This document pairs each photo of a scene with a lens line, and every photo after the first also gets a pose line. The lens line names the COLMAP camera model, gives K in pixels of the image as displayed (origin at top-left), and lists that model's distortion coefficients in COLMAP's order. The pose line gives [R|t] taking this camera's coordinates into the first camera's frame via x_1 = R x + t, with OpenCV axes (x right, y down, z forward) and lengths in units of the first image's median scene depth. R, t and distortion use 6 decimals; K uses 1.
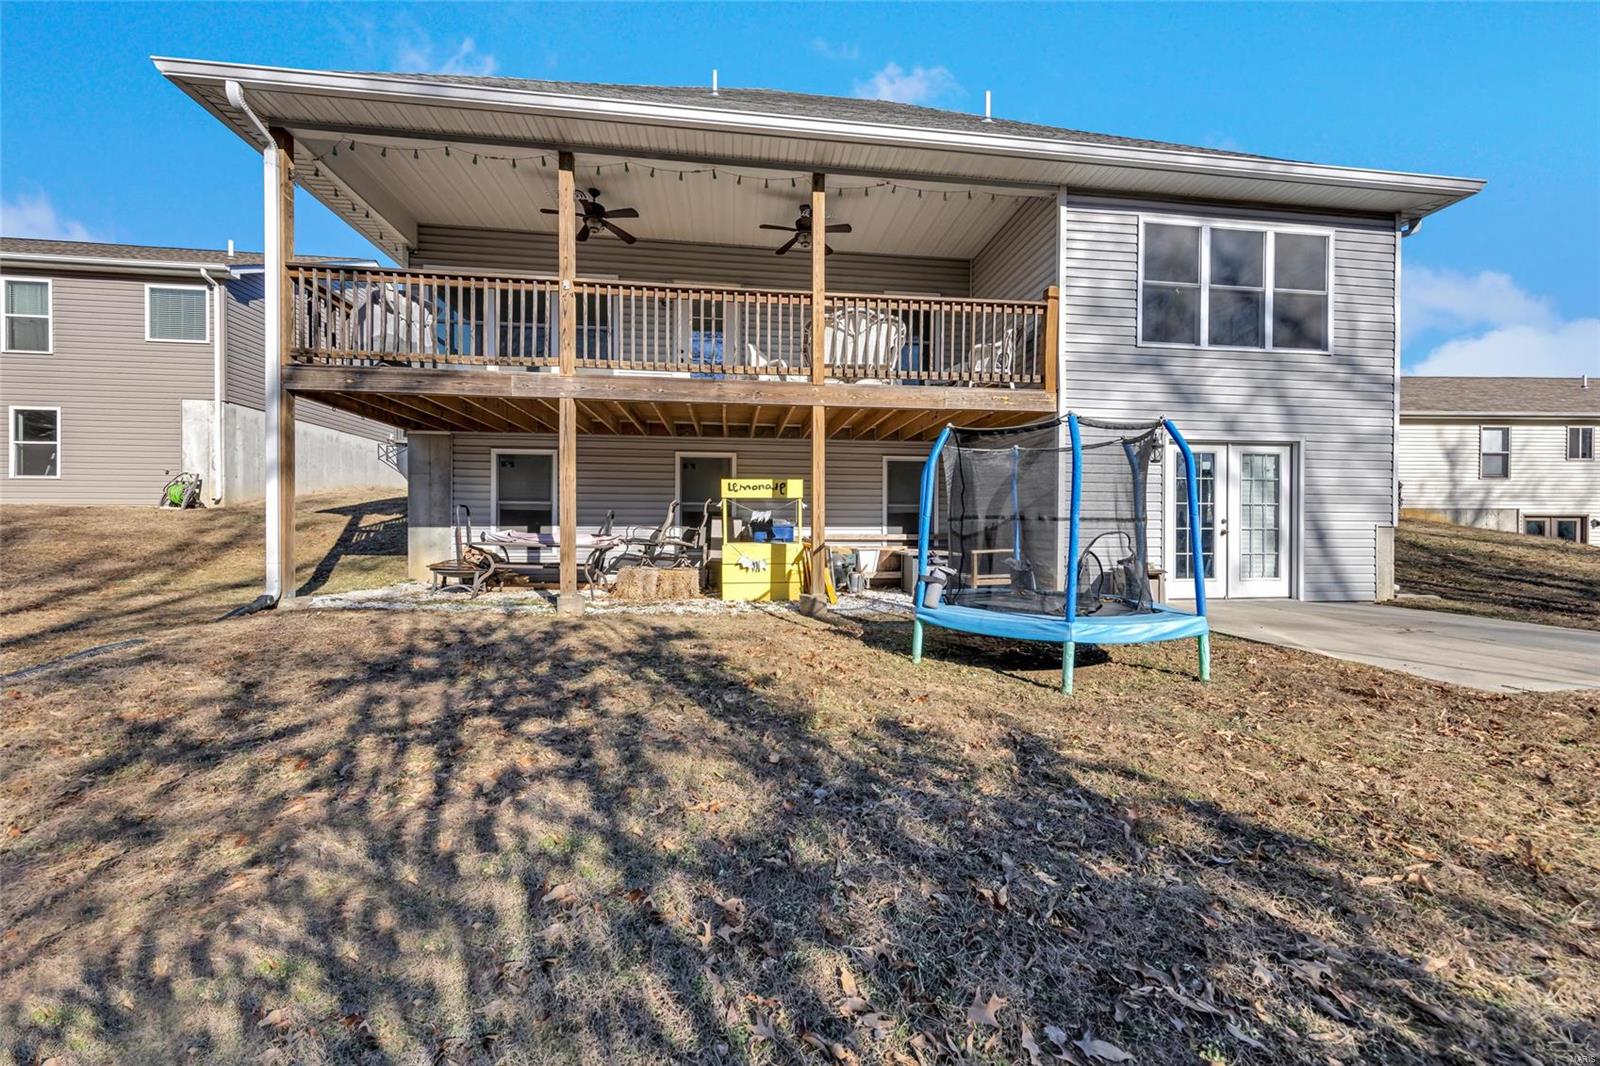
lens RADIAL K [[502.2, 0, 795.5], [0, 502.2, 524.4], [0, 0, 1]] dist [0.000586, -0.000051]
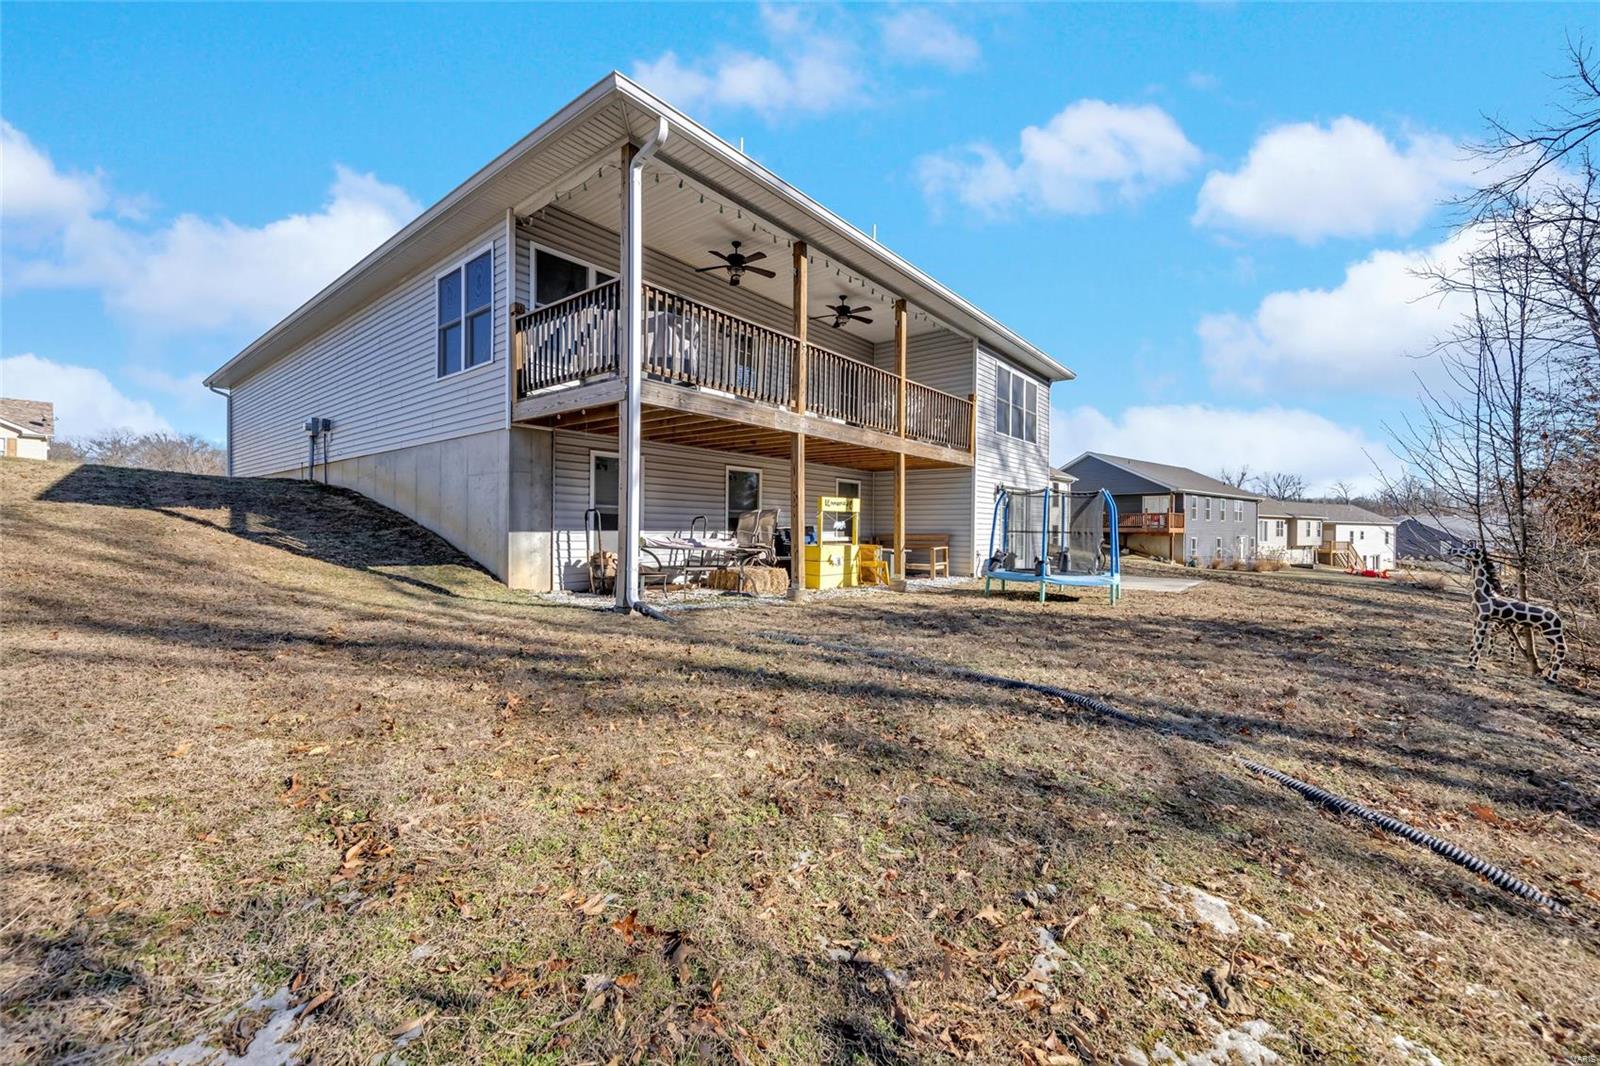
lens RADIAL K [[630.5, 0, 802.4], [0, 630.5, 538.9], [0, 0, 1]] dist [0.001110, 0.000092]
pose [[0.720994, -0.004457, 0.692927, -1.229156], [-0.006707, 0.999888, 0.013409, -0.000877], [-0.692909, -0.014316, 0.720883, -0.140117]]
